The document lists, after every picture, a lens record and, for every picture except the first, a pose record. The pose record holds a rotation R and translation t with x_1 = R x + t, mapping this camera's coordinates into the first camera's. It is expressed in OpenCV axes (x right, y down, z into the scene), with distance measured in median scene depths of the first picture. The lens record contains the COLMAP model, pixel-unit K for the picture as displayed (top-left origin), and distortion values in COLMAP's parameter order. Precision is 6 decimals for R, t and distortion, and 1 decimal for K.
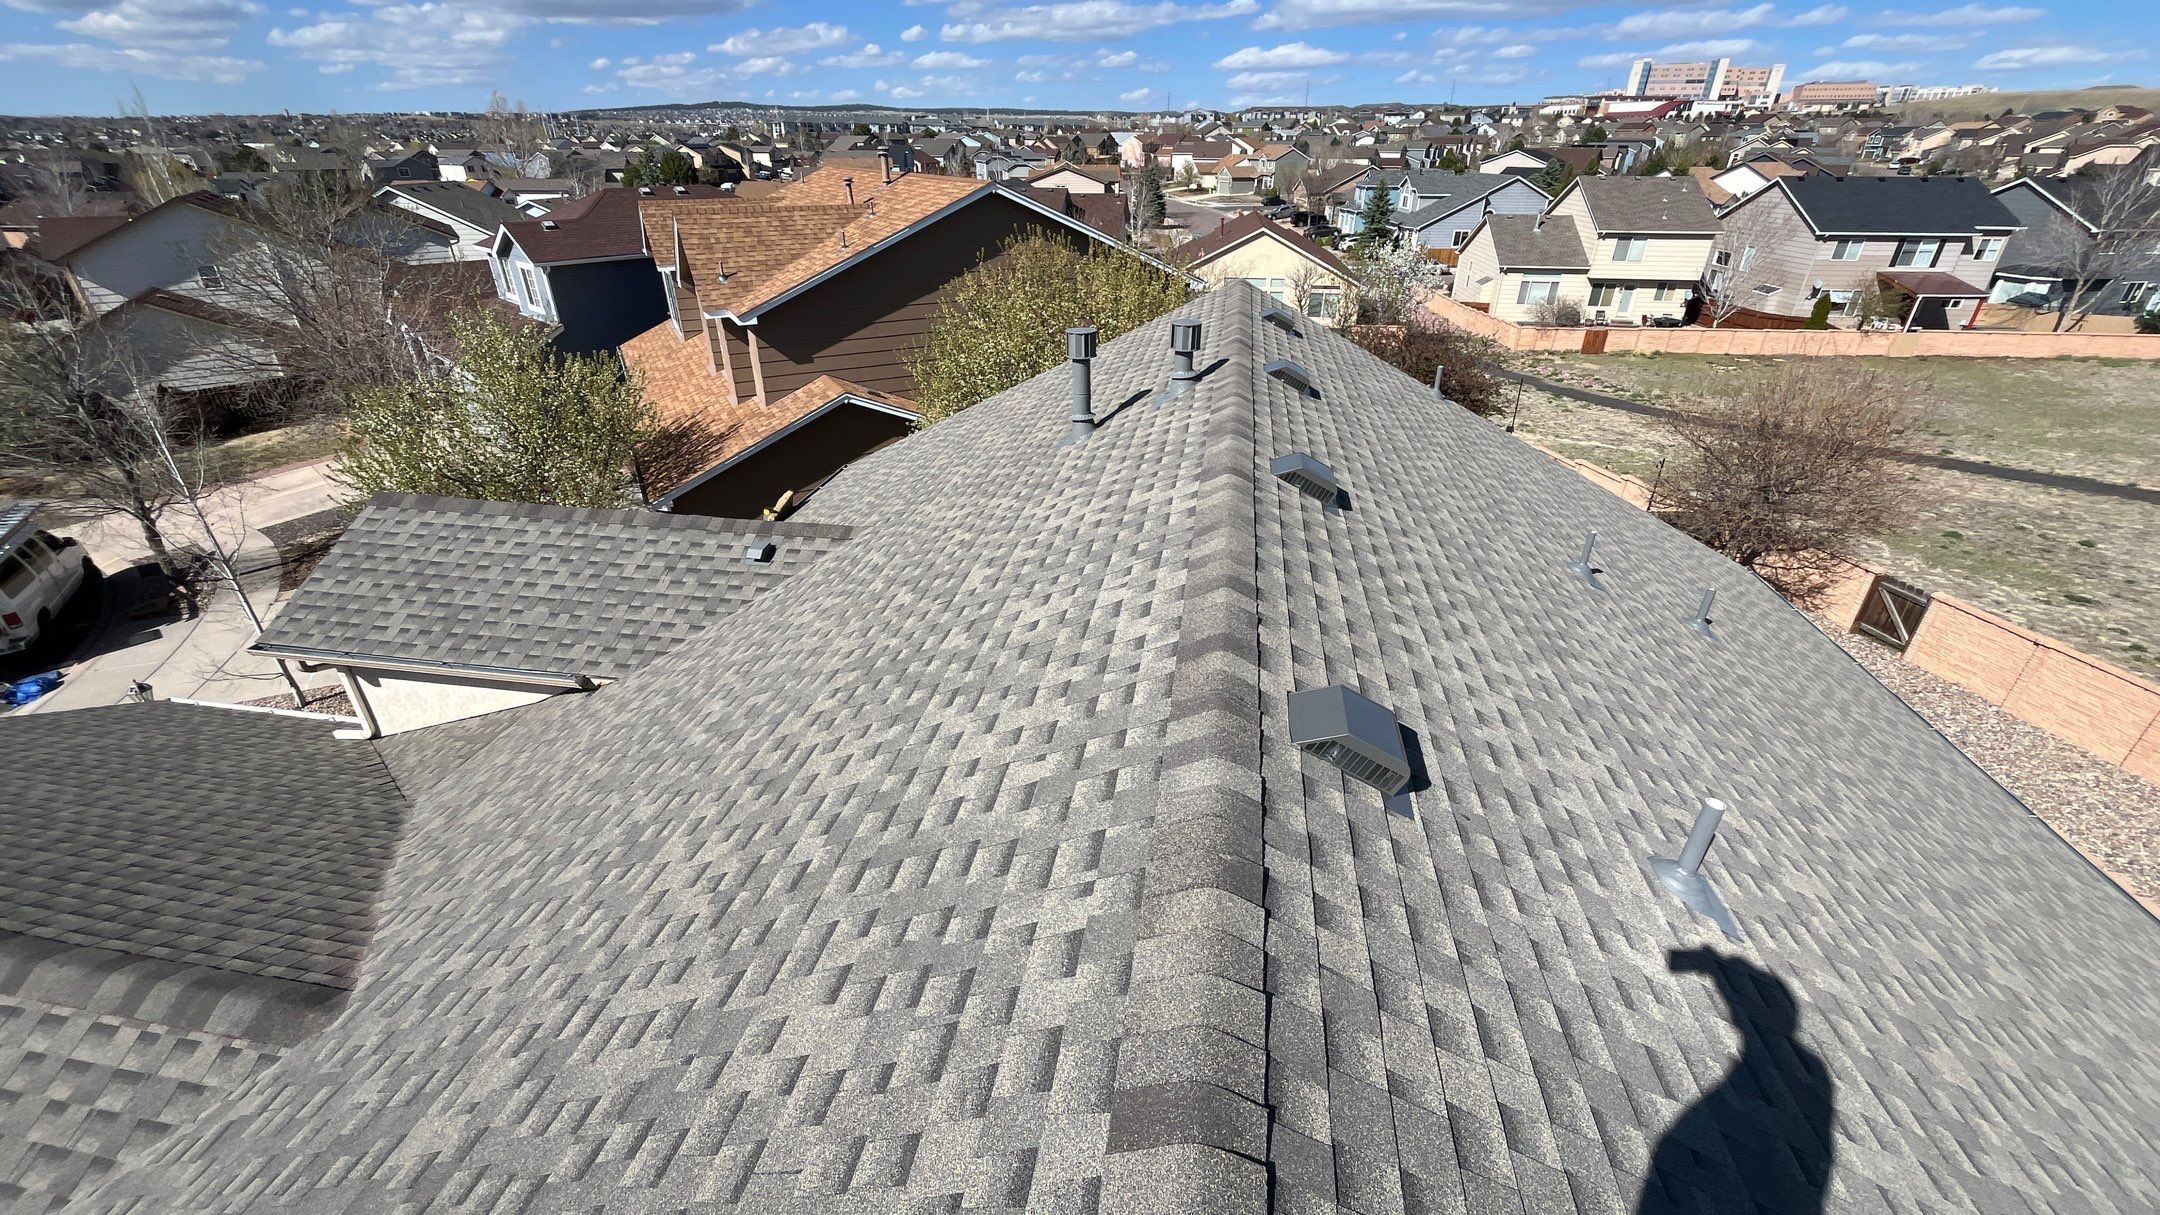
lens RADIAL K [[871.5, 0, 1078.5], [0, 871.5, 611.7], [0, 0, 1]] dist [-0.000888, -0.000108]
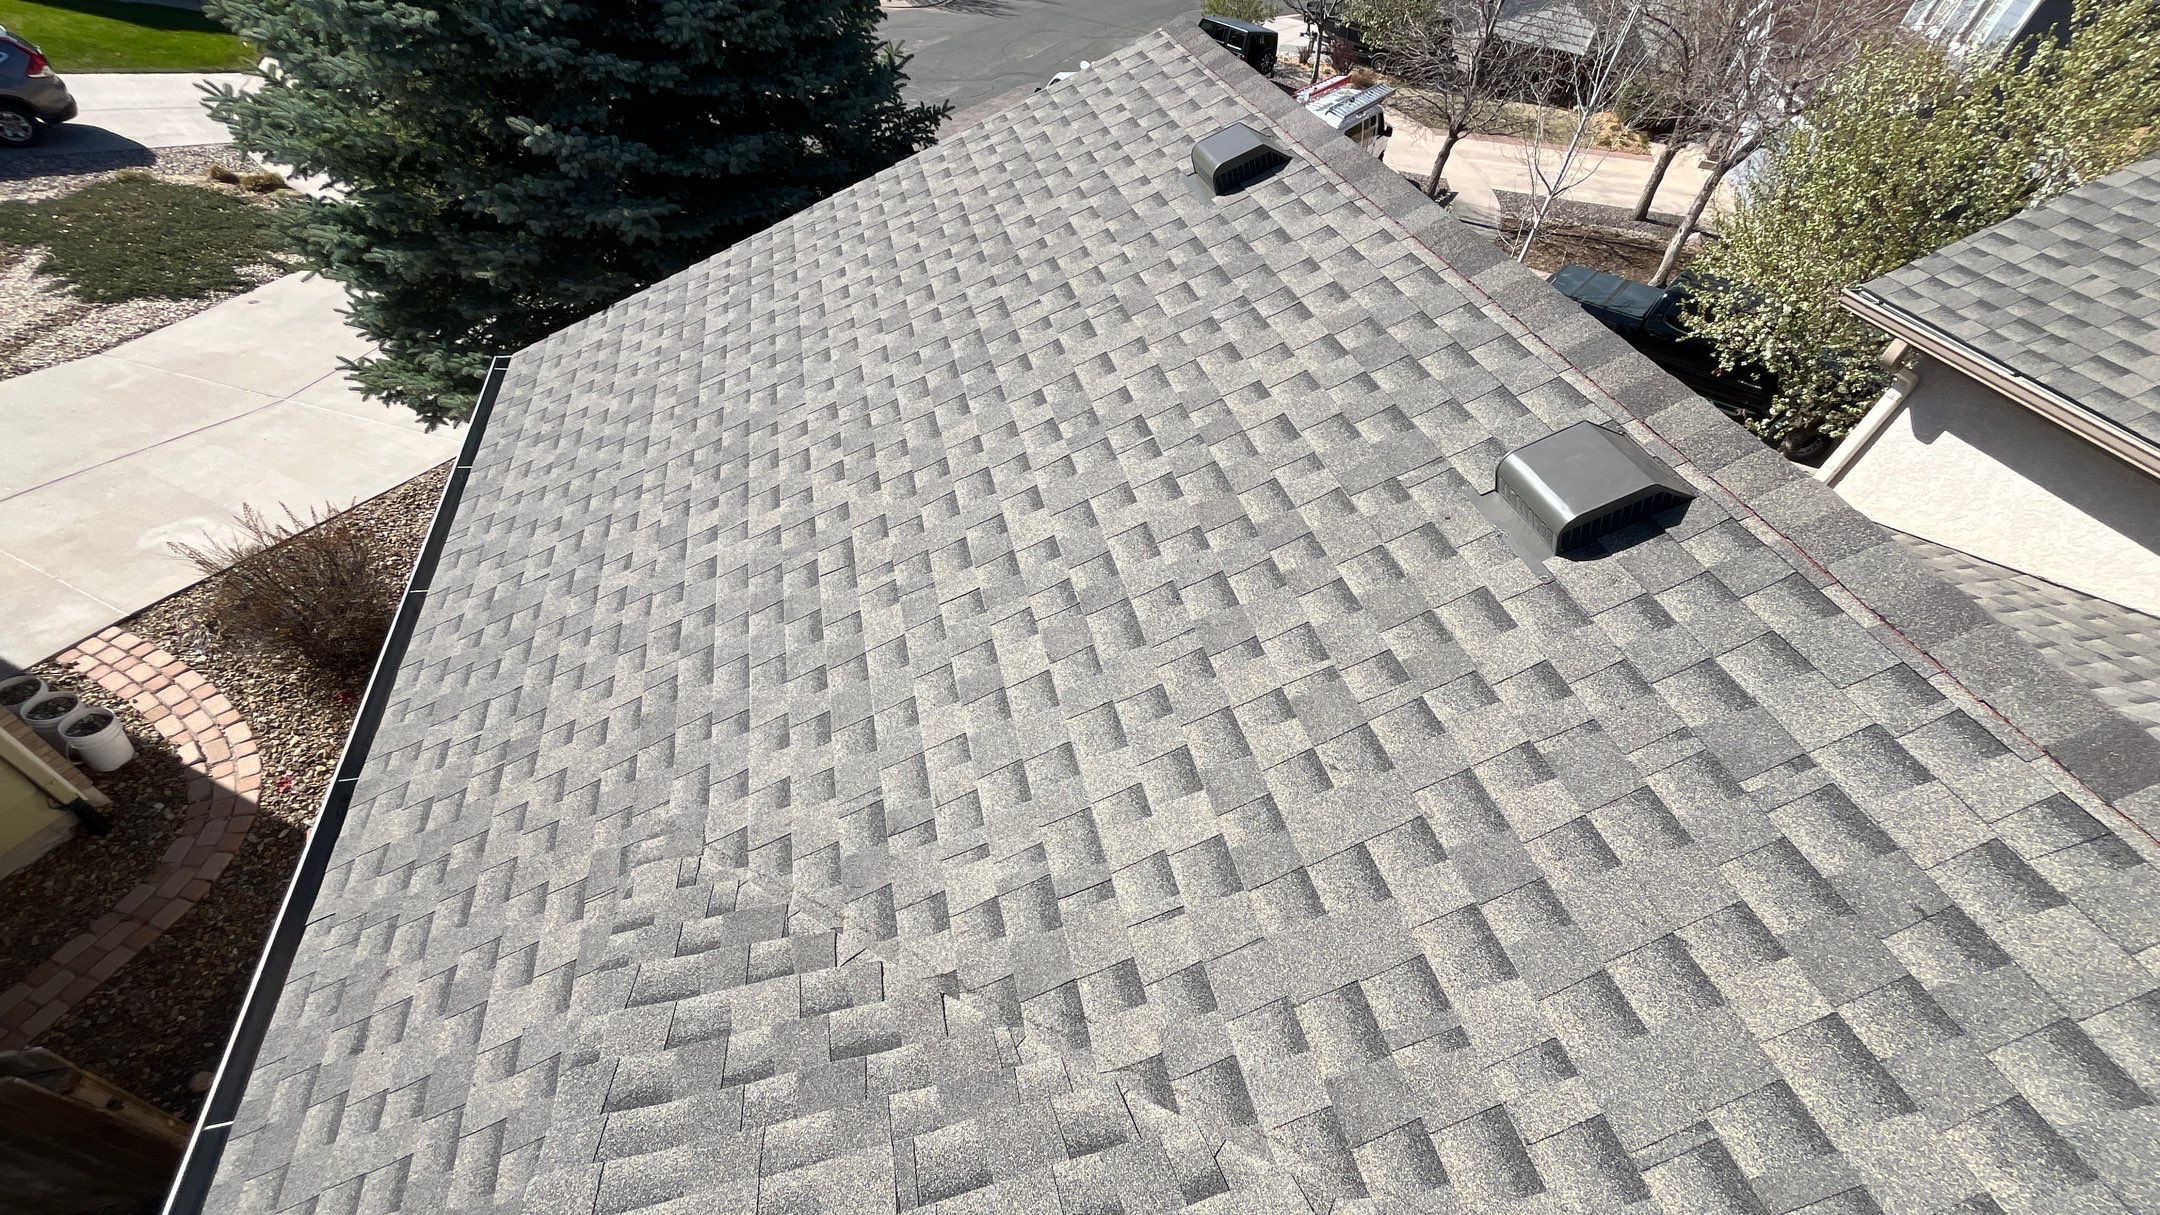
lens RADIAL K [[871.5, 0, 1078.5], [0, 871.5, 611.7], [0, 0, 1]] dist [-0.000888, -0.000108]
pose [[0.415190, 0.670489, -0.614868, -0.247167], [-0.528912, 0.727815, 0.436505, 0.091043], [0.740182, 0.143978, 0.656811, 0.075272]]
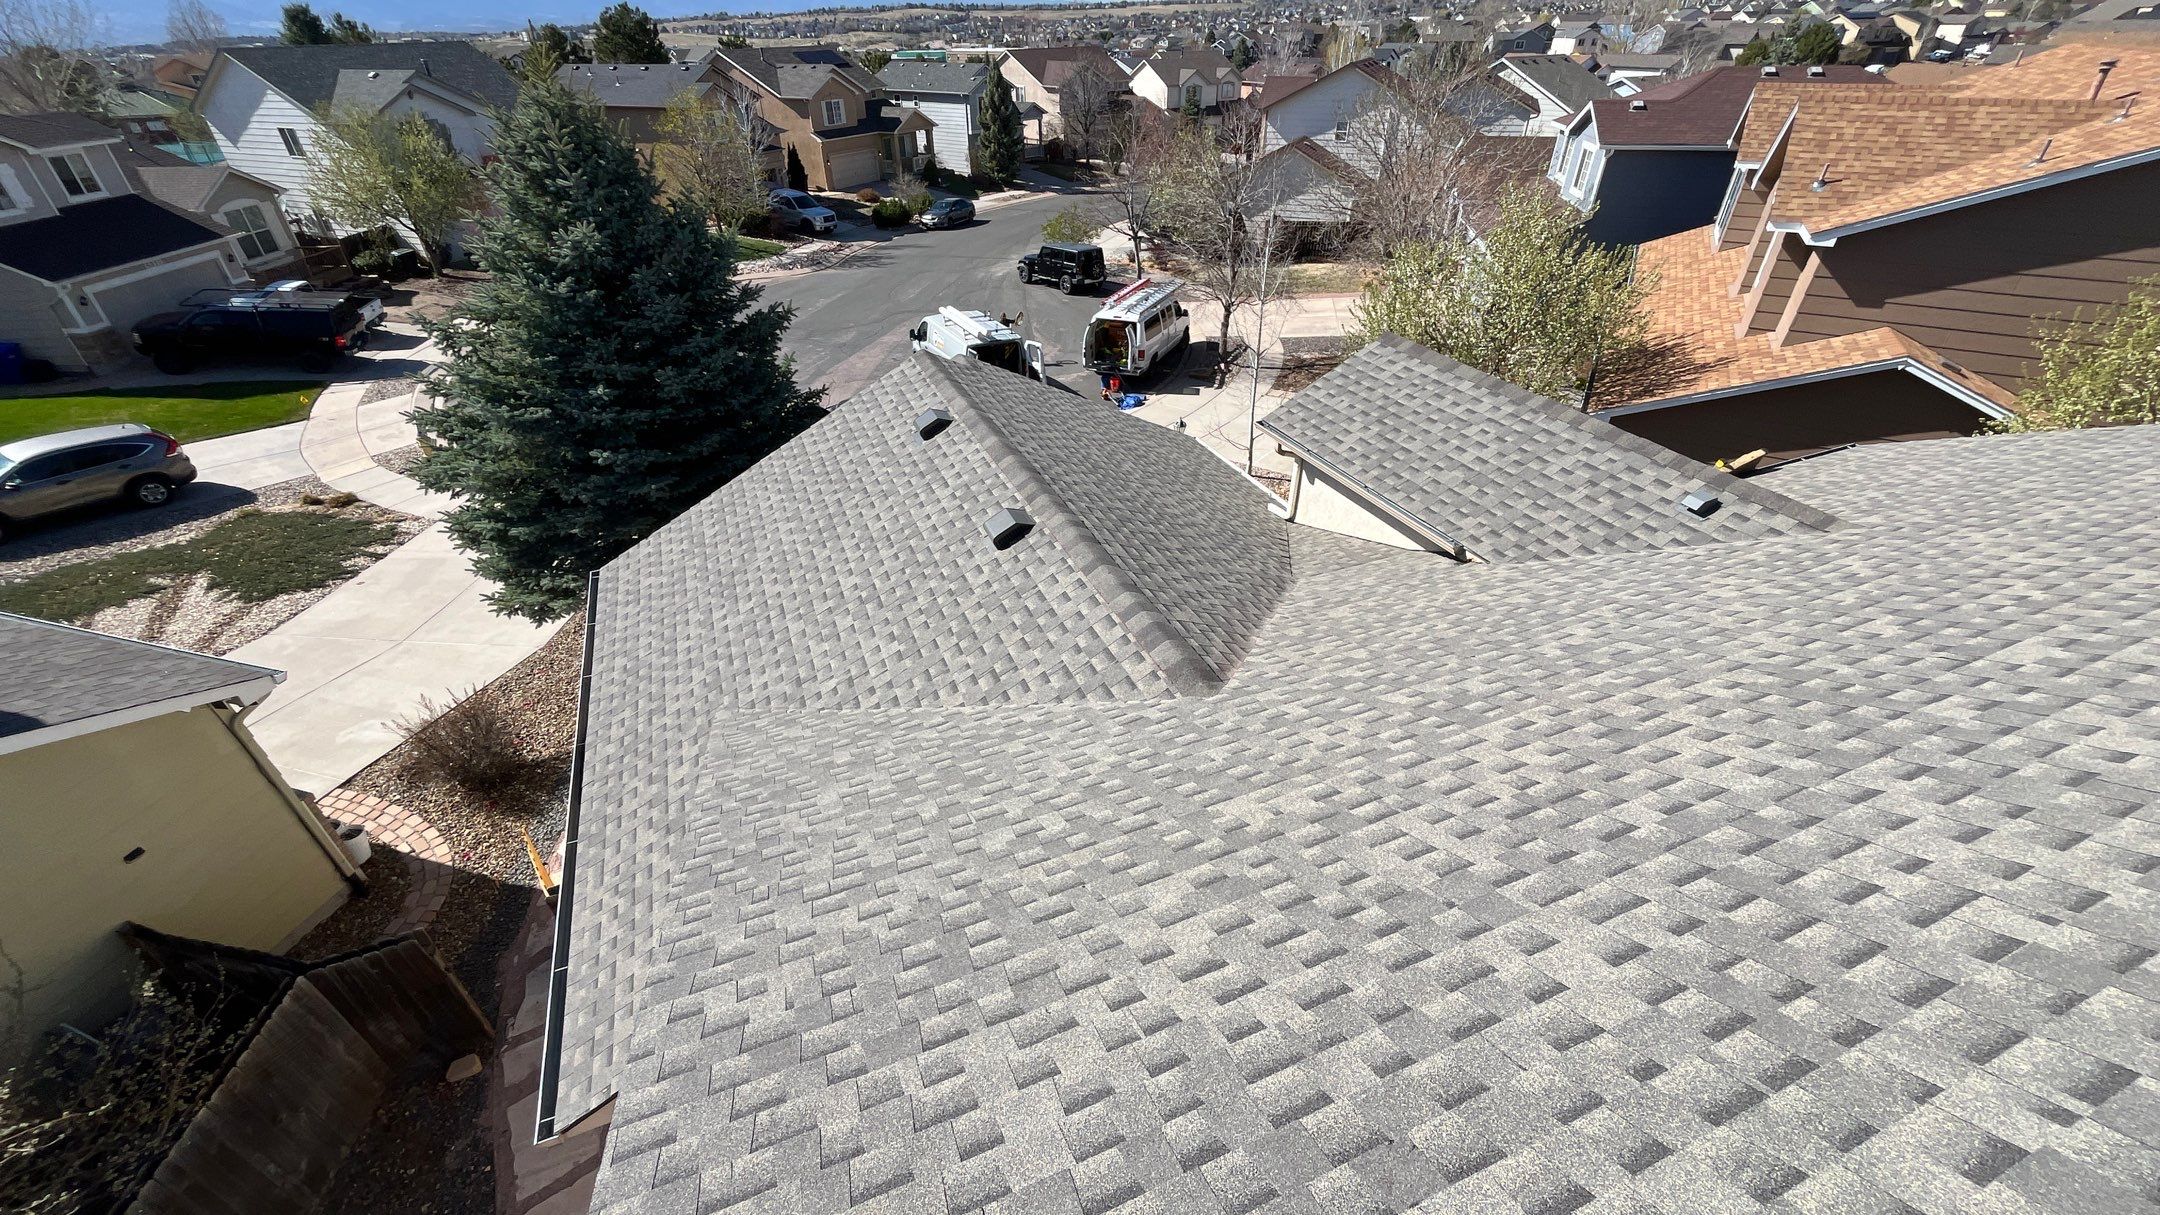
lens RADIAL K [[871.5, 0, 1078.5], [0, 871.5, 611.7], [0, 0, 1]] dist [-0.000888, -0.000108]
pose [[0.536033, 0.469239, -0.701772, -0.013151], [-0.390890, 0.874766, 0.286339, 0.008269], [0.748247, 0.120829, 0.652324, -0.012076]]
